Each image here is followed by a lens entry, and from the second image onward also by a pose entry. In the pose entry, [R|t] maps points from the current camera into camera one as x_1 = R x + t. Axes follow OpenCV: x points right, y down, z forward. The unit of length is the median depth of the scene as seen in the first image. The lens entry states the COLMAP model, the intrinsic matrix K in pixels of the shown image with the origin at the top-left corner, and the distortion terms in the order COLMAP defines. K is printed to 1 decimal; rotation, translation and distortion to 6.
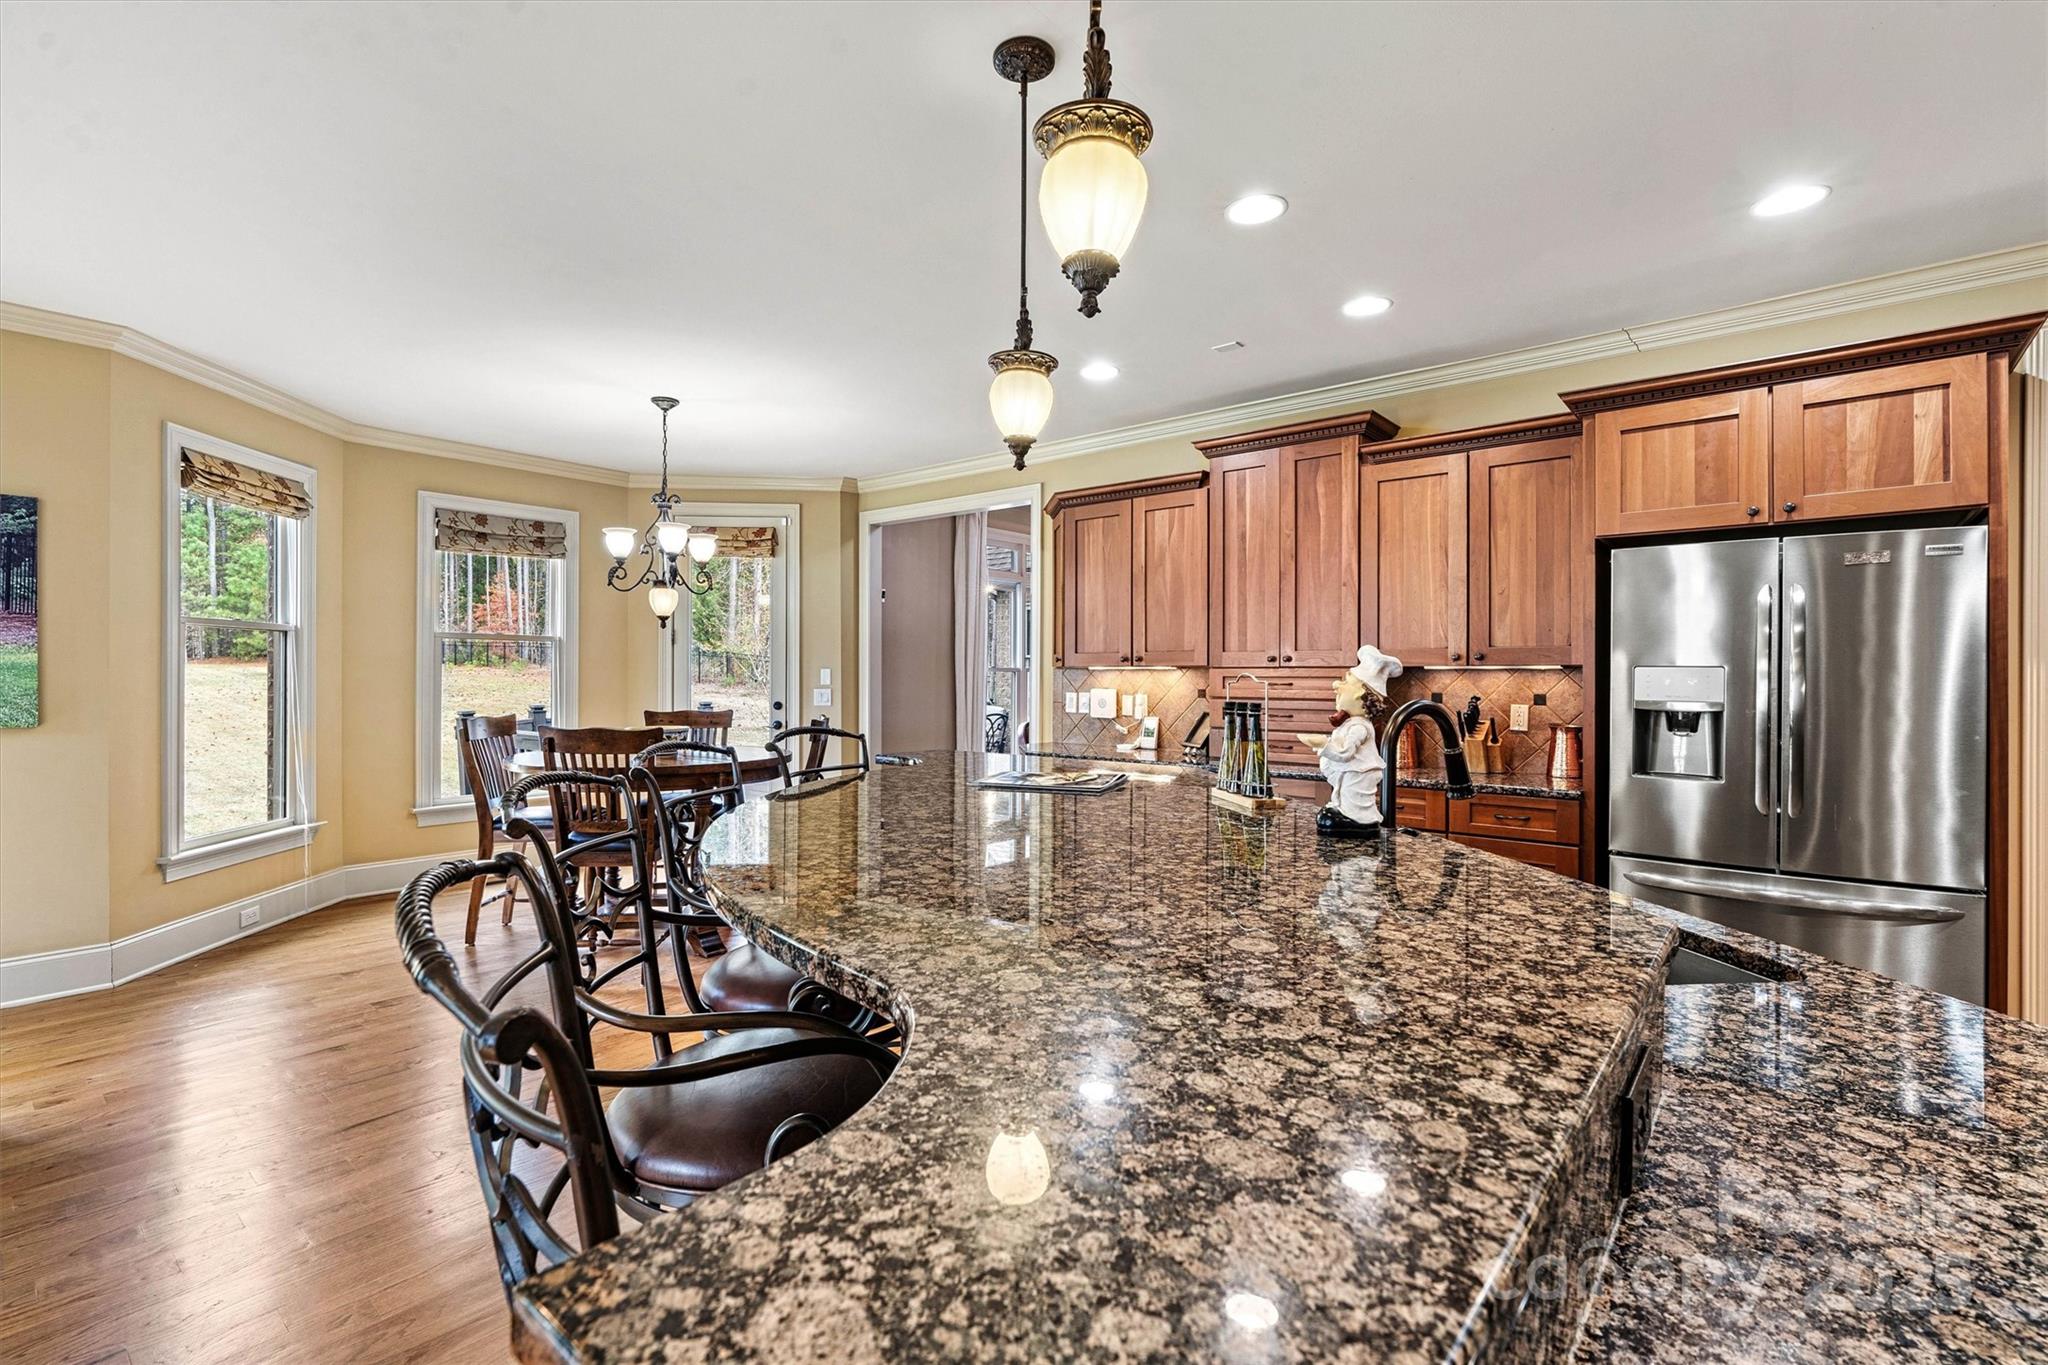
lens RADIAL K [[921.9, 0, 1010.6], [0, 921.9, 680.7], [0, 0, 1]] dist [-0.014016, 0.003697]
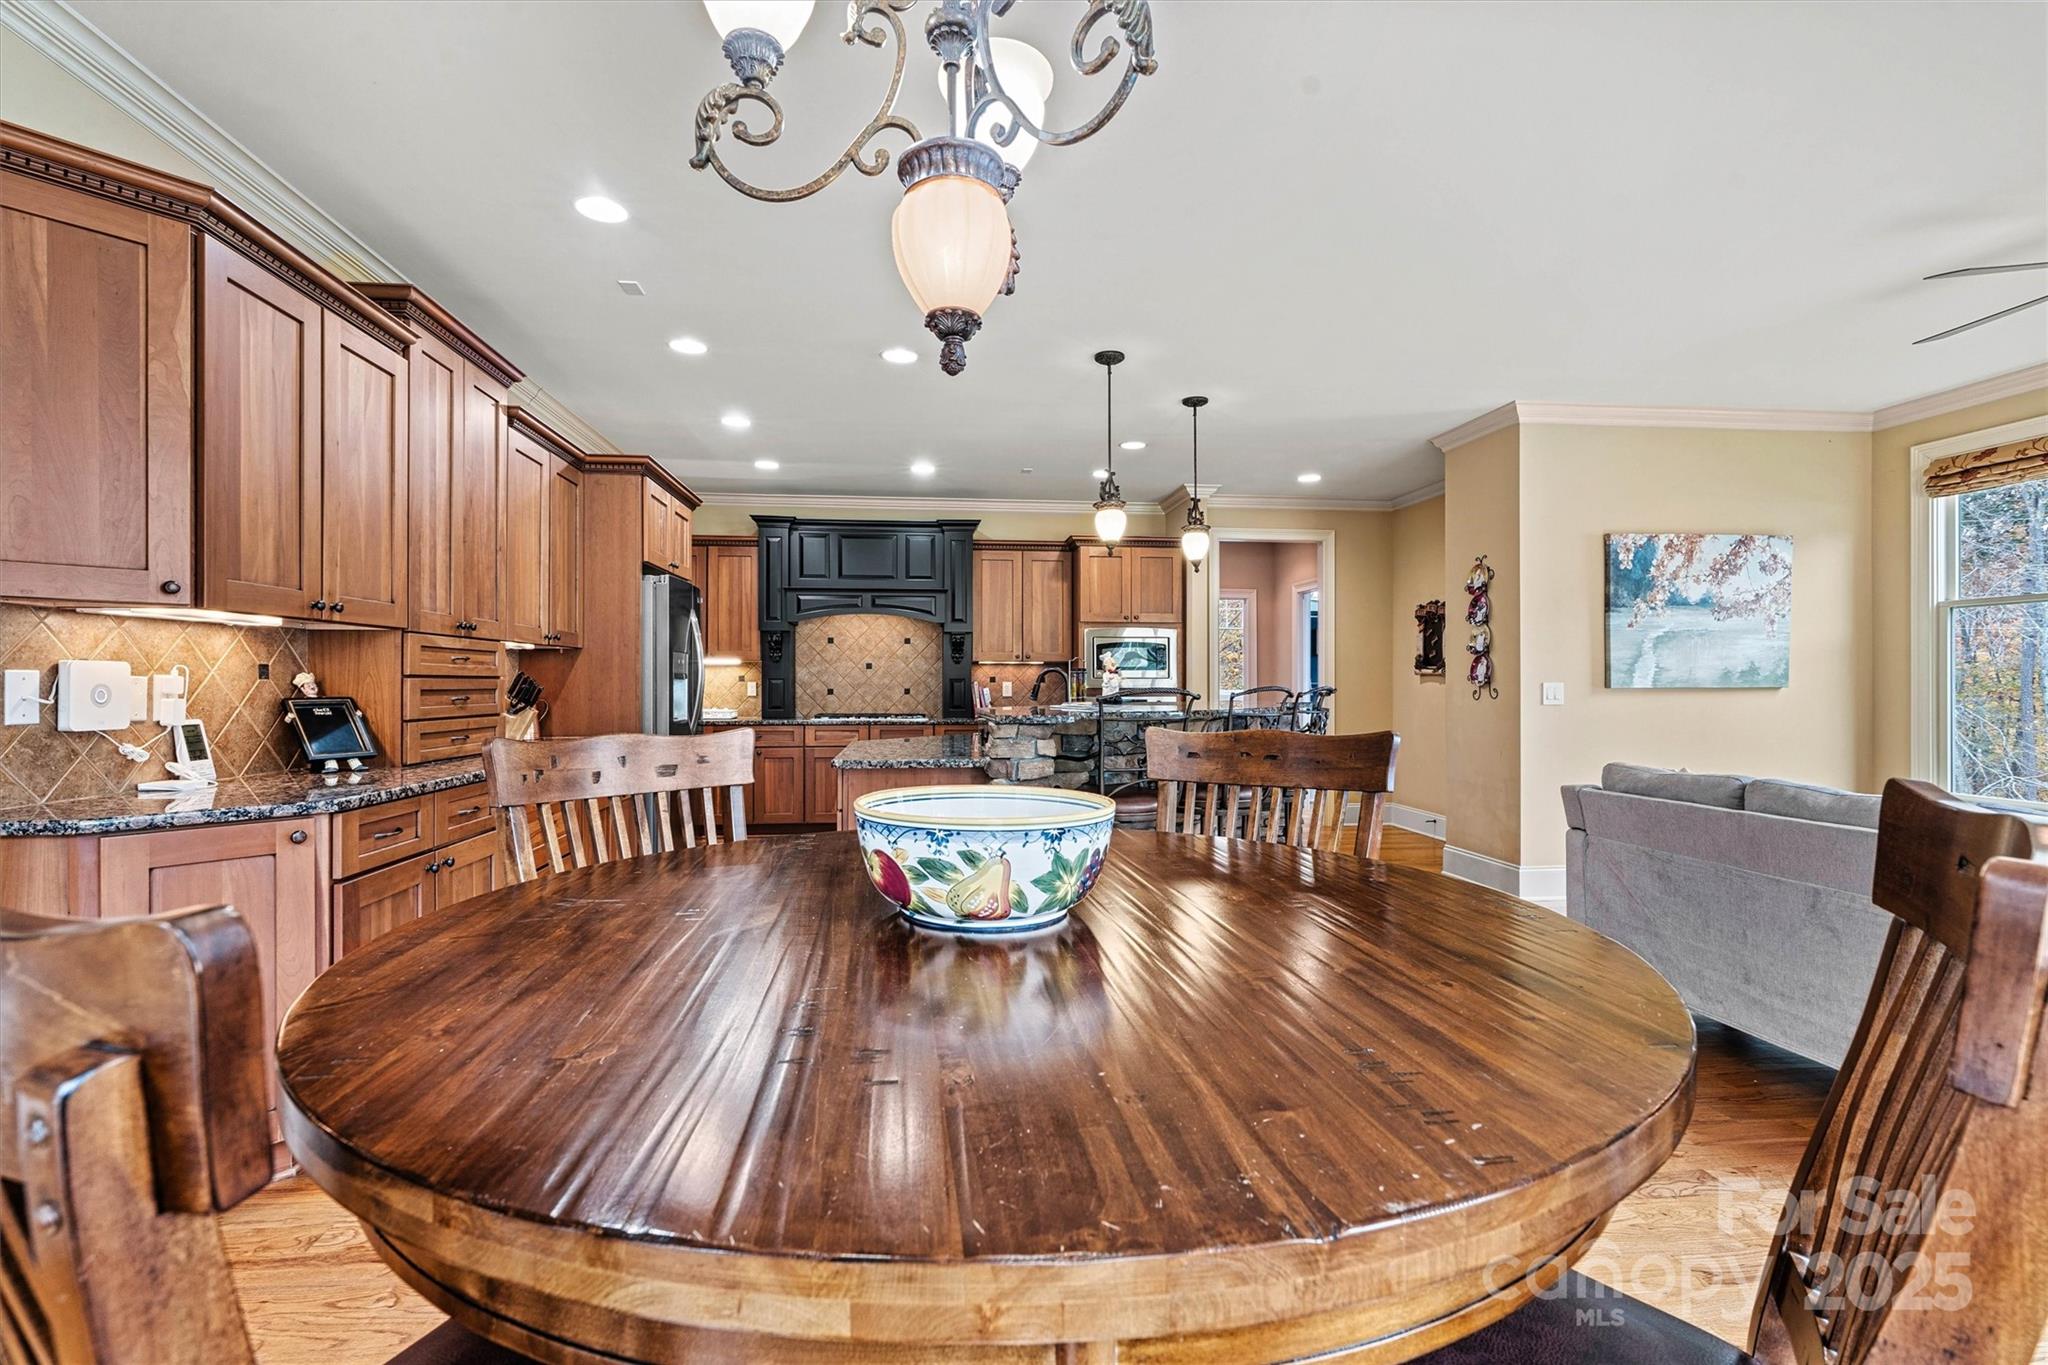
lens RADIAL K [[921.9, 0, 1010.6], [0, 921.9, 680.7], [0, 0, 1]] dist [-0.014016, 0.003697]
pose [[-0.718575, -0.005177, 0.695430, -0.633894], [-0.003010, 0.999986, 0.004333, 0.019405], [-0.695443, 0.001020, -0.718581, 1.331551]]
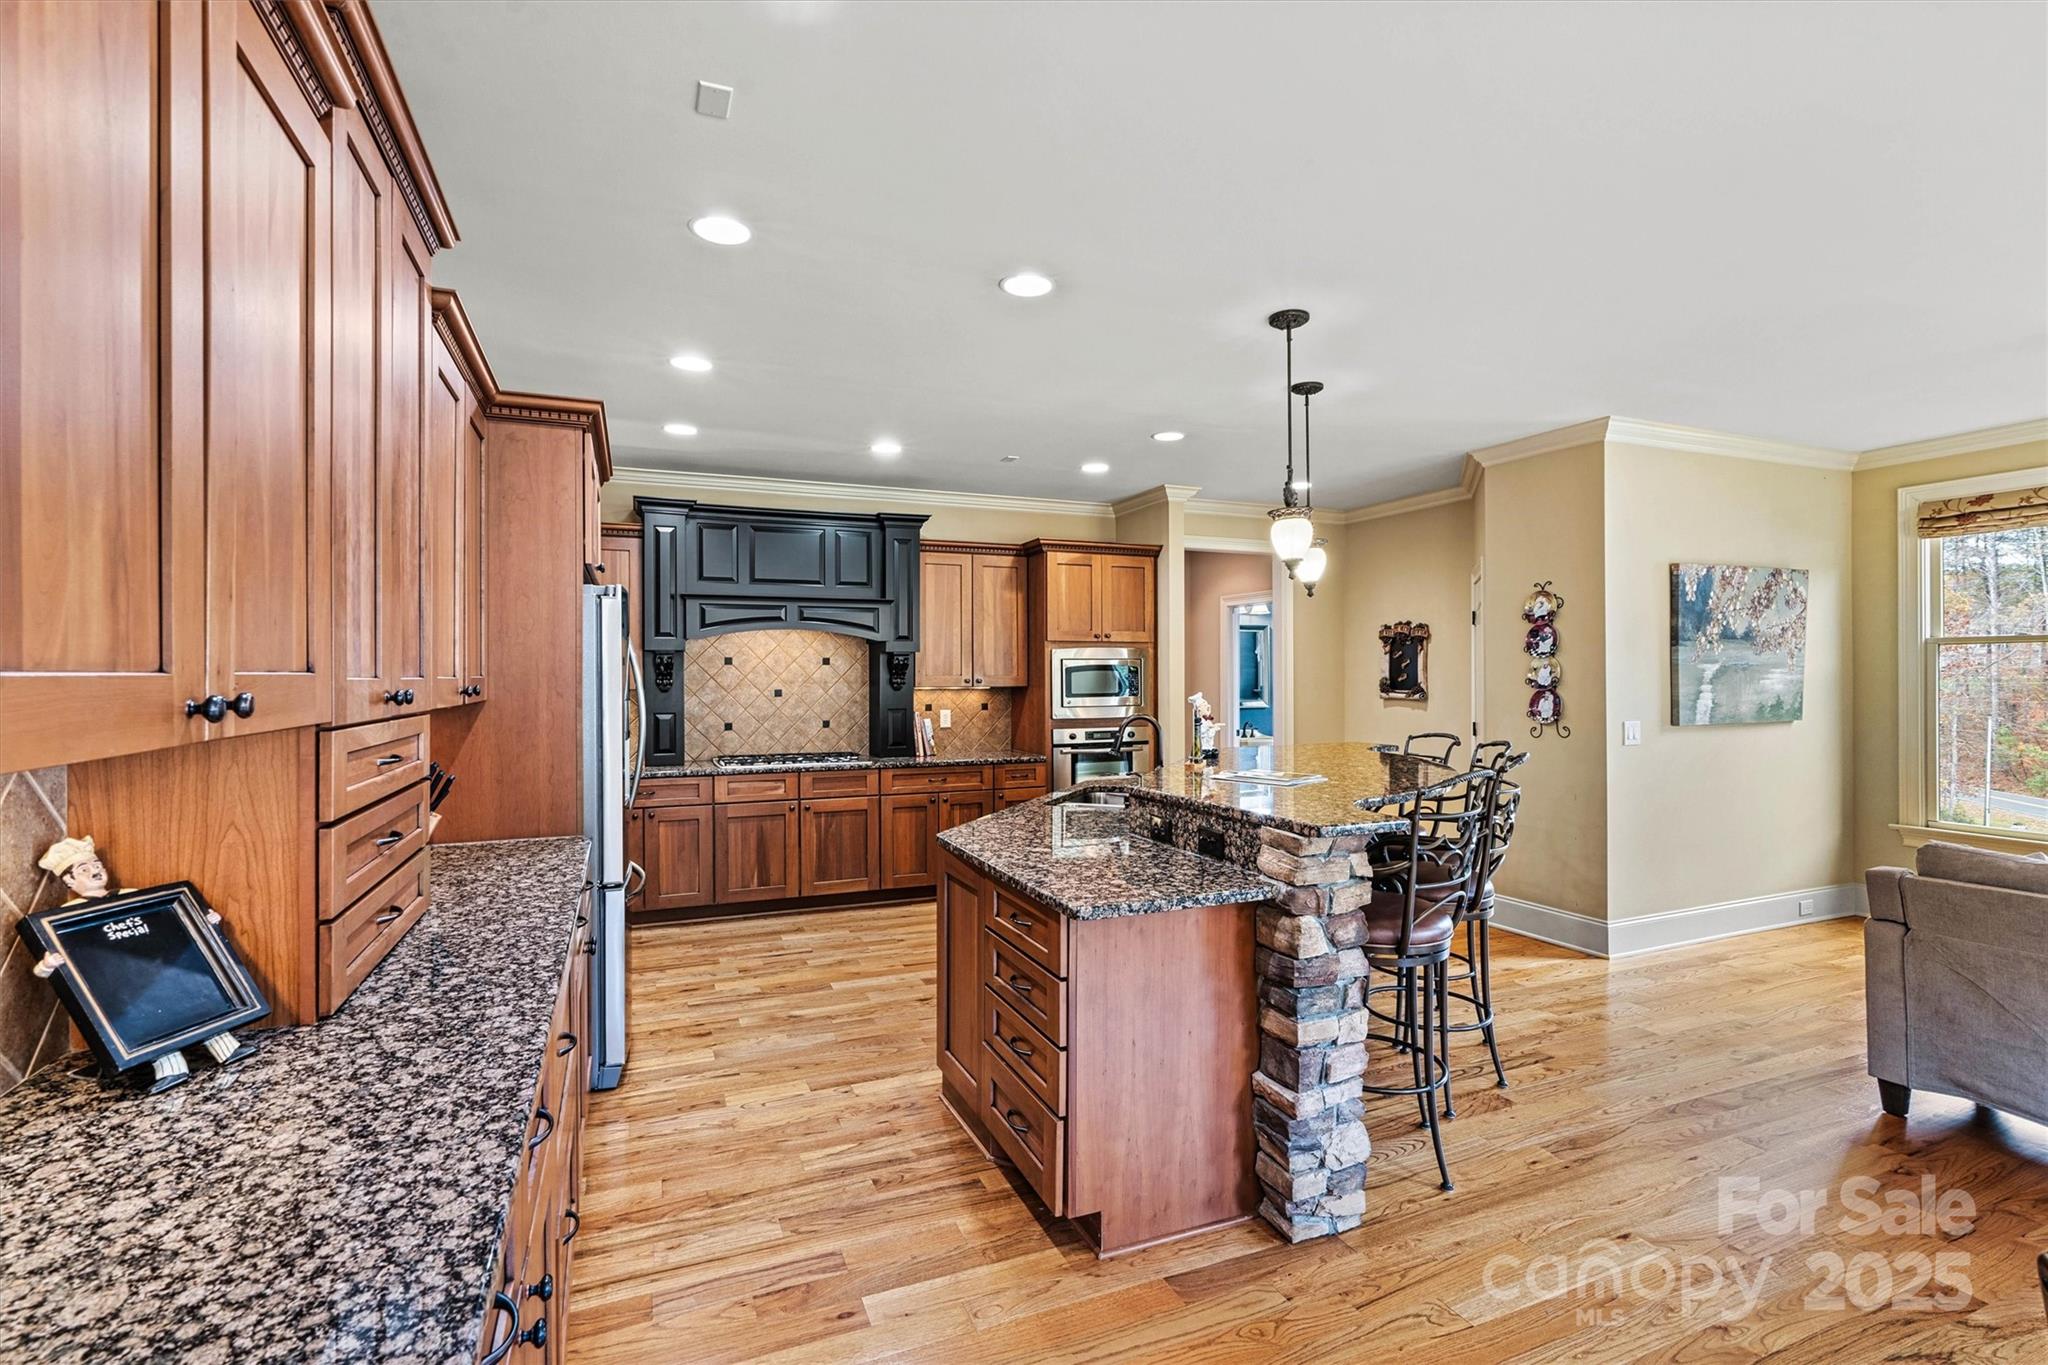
lens RADIAL K [[921.9, 0, 1010.6], [0, 921.9, 680.7], [0, 0, 1]] dist [-0.014016, 0.003697]
pose [[-0.883155, -0.005563, 0.469048, -0.146665], [-0.000429, 0.999939, 0.011051, -0.038671], [-0.469081, 0.009559, -0.883103, 1.320586]]
